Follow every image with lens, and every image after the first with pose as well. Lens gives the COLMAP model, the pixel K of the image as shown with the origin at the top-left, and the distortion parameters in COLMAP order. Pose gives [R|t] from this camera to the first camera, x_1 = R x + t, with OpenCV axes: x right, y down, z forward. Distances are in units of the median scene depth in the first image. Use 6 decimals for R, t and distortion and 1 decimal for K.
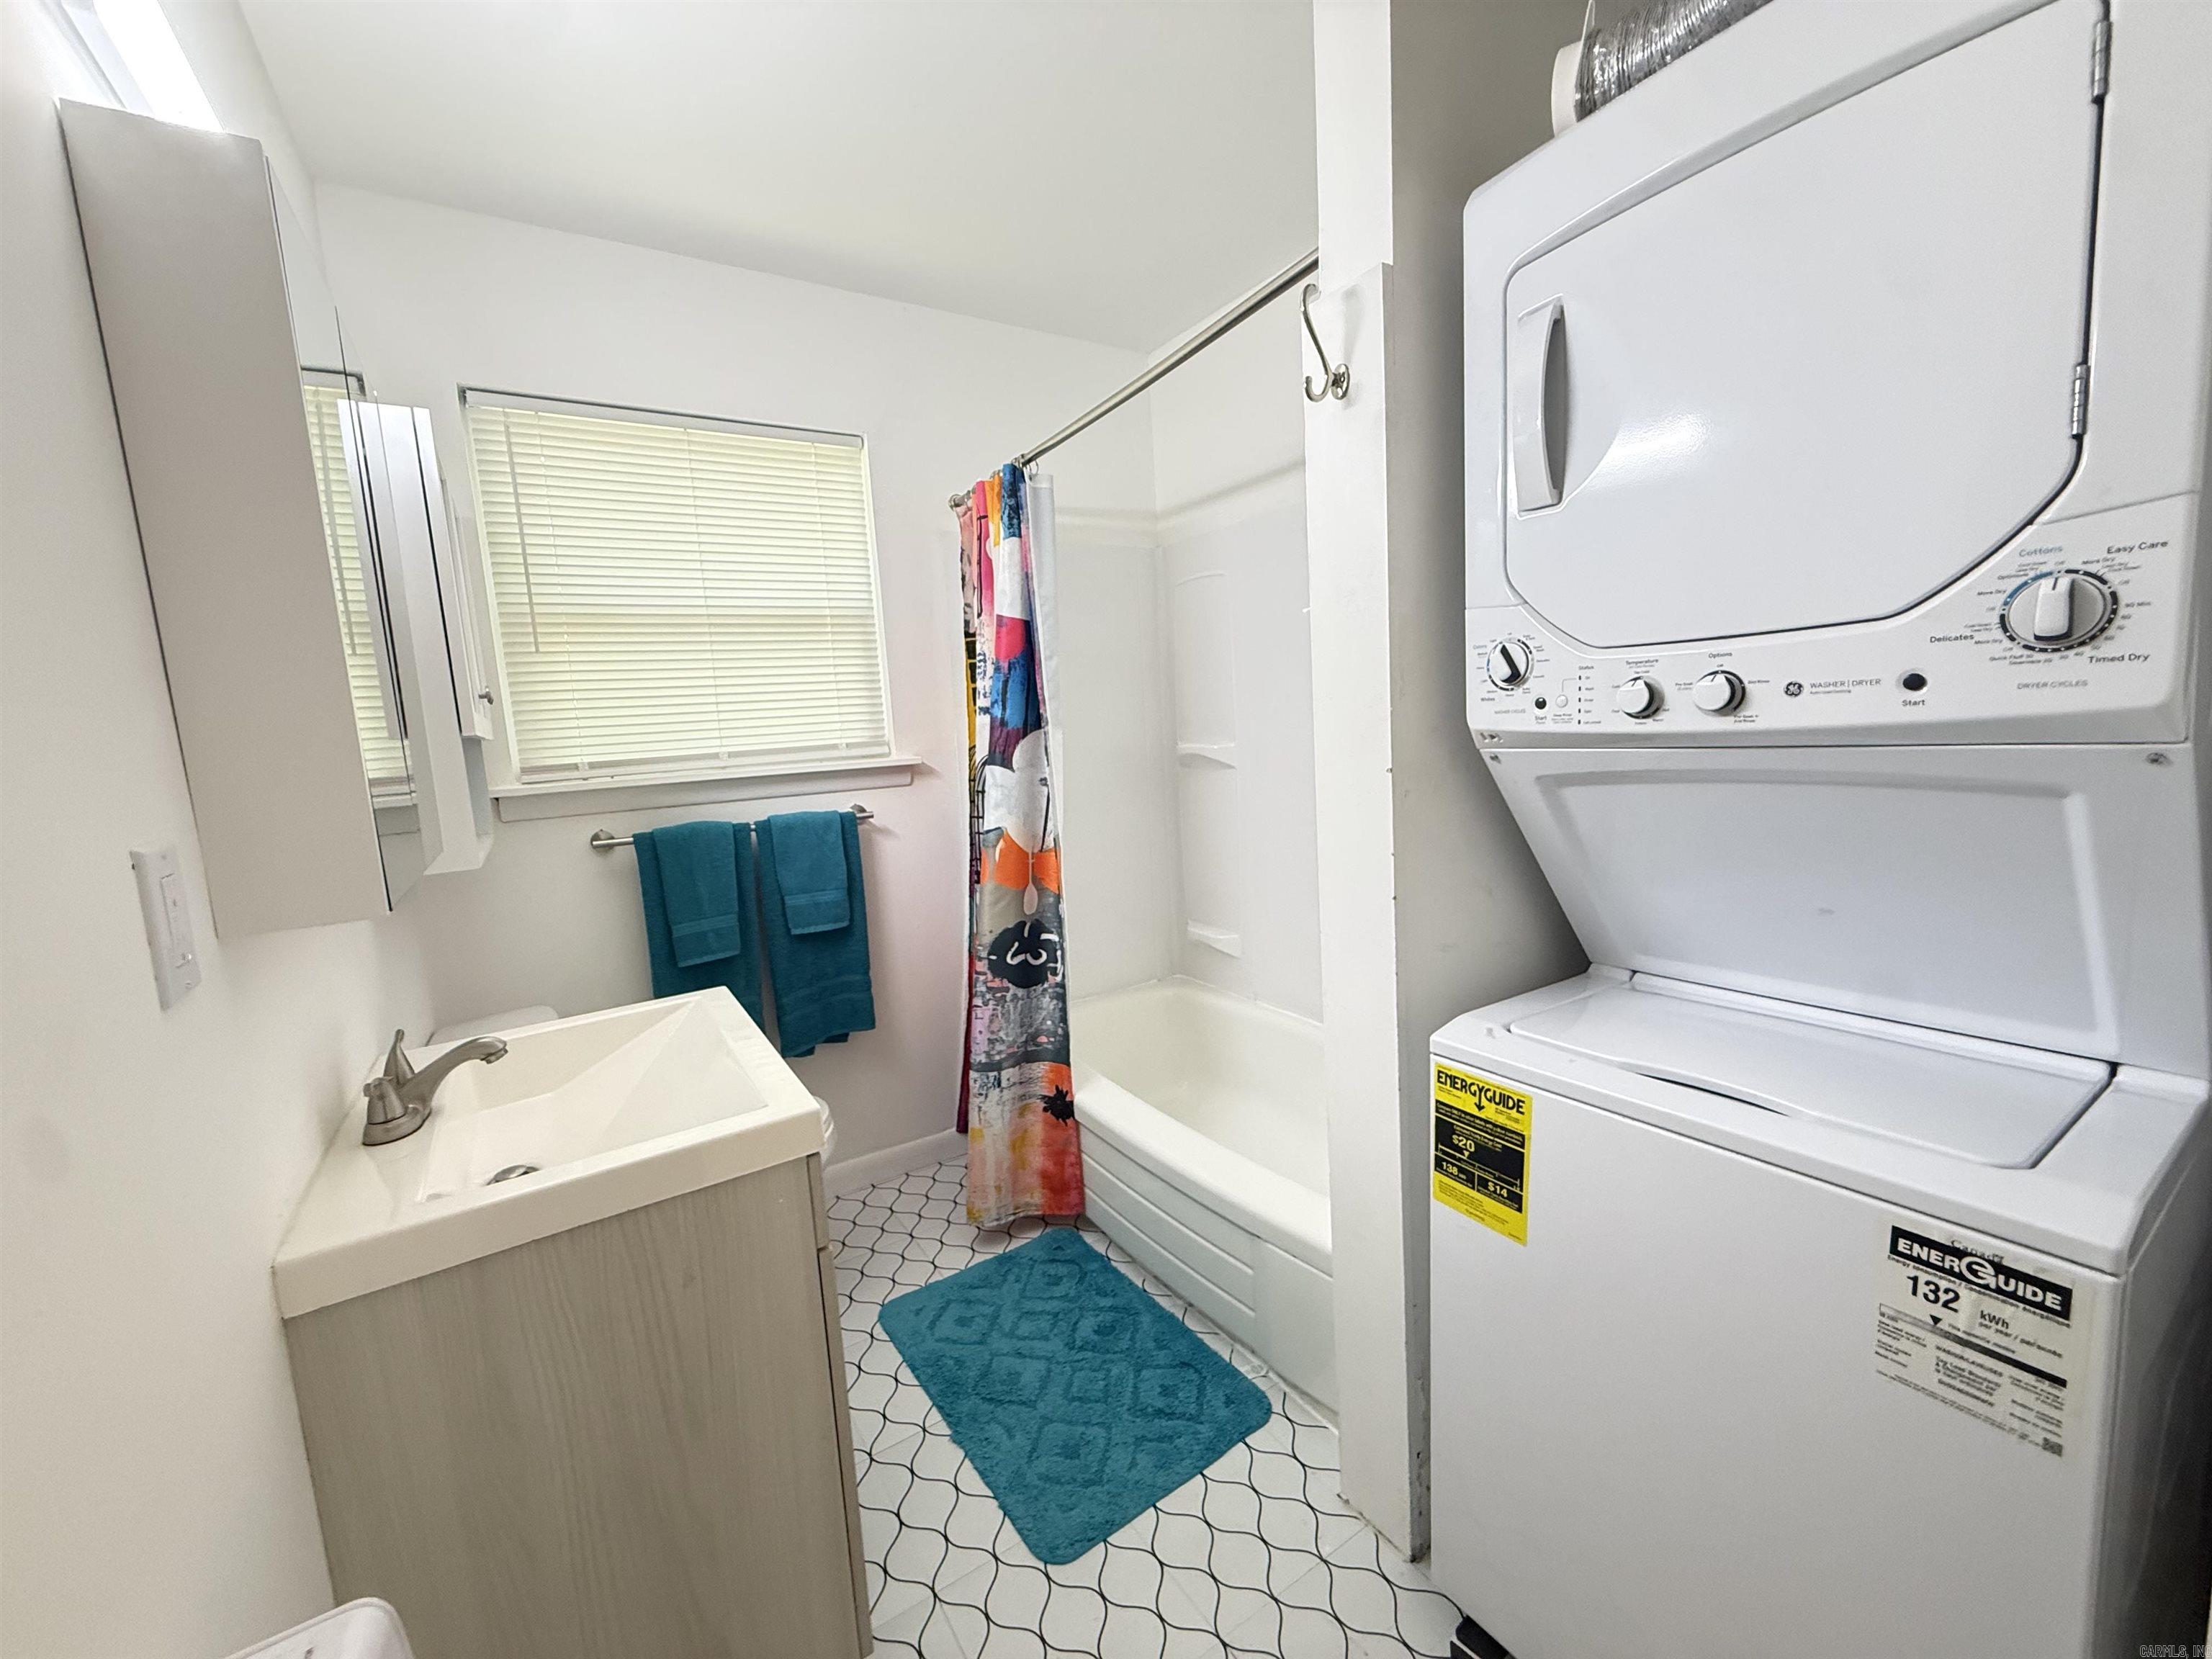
lens RADIAL K [[882.2, 0, 1104.6], [0, 882.2, 826.1], [0, 0, 1]] dist [-0.001042, 0.000752]
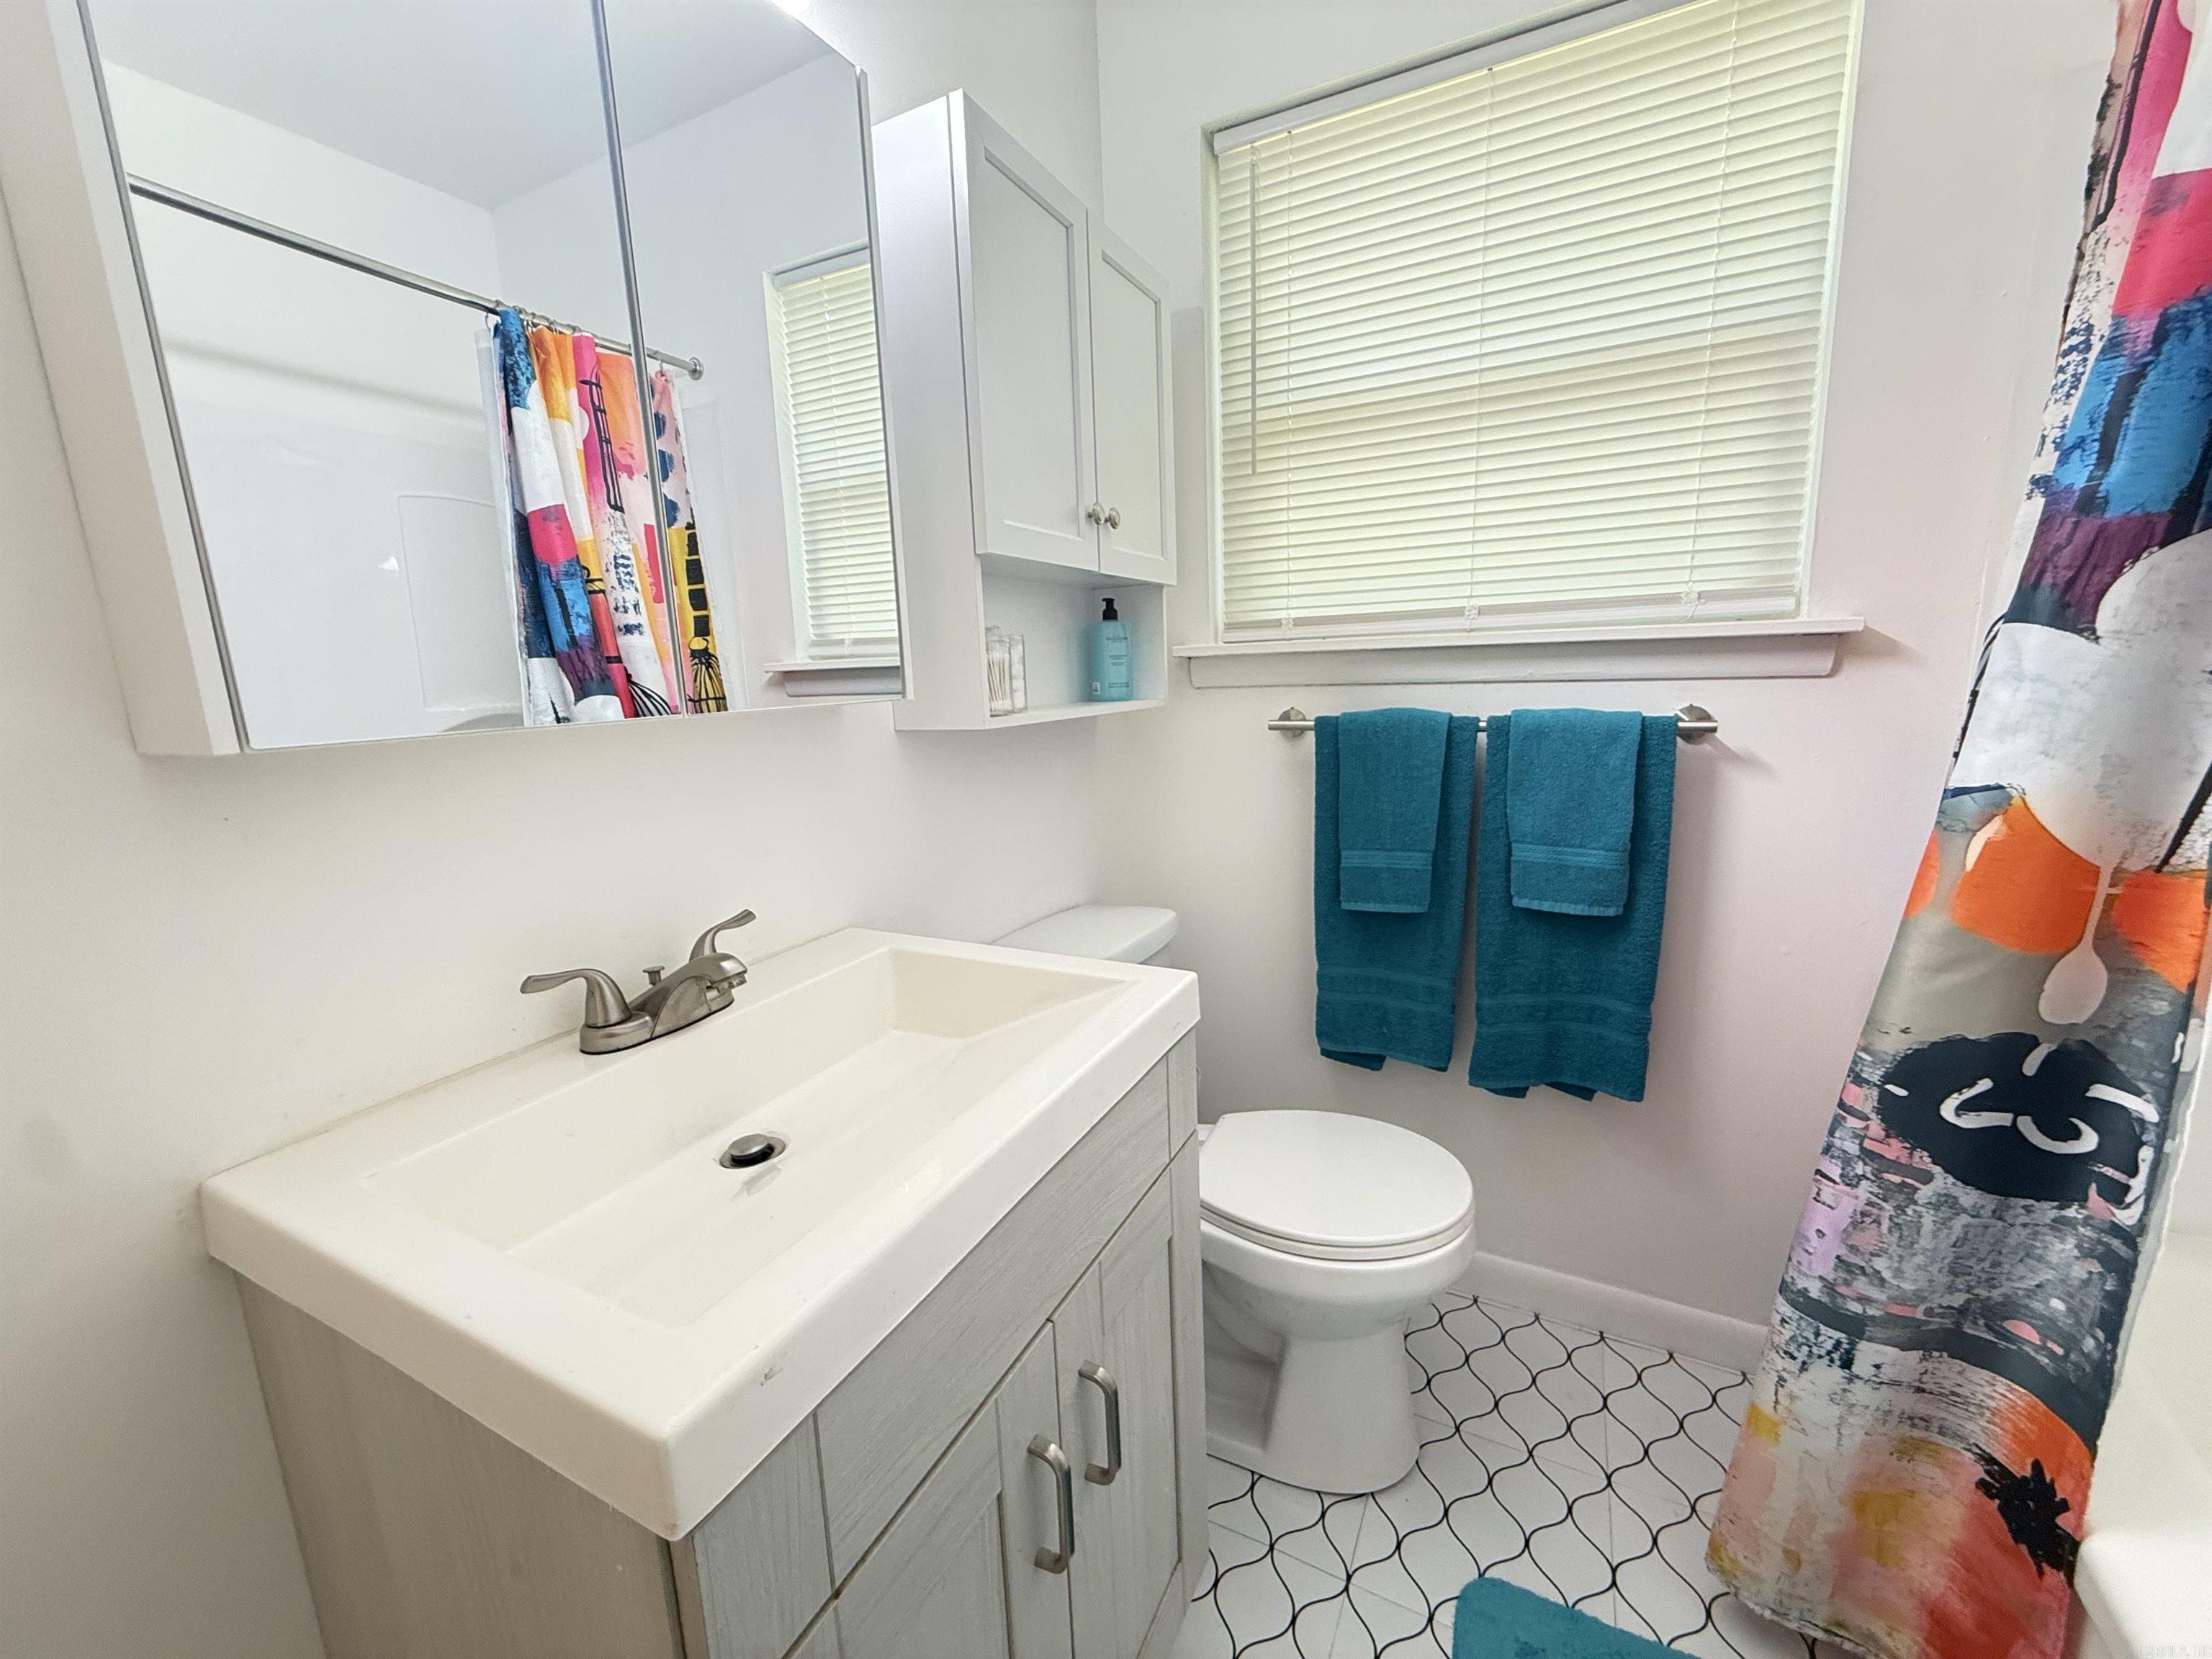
lens RADIAL K [[882.2, 0, 1109.3], [0, 882.2, 827.7], [0, 0, 1]] dist [-0.001042, 0.000752]
pose [[0.500819, 0.195767, -0.843123, 0.014644], [-0.099610, 0.980650, 0.168531, -0.006657], [0.859801, -0.000421, 0.510629, 0.452848]]
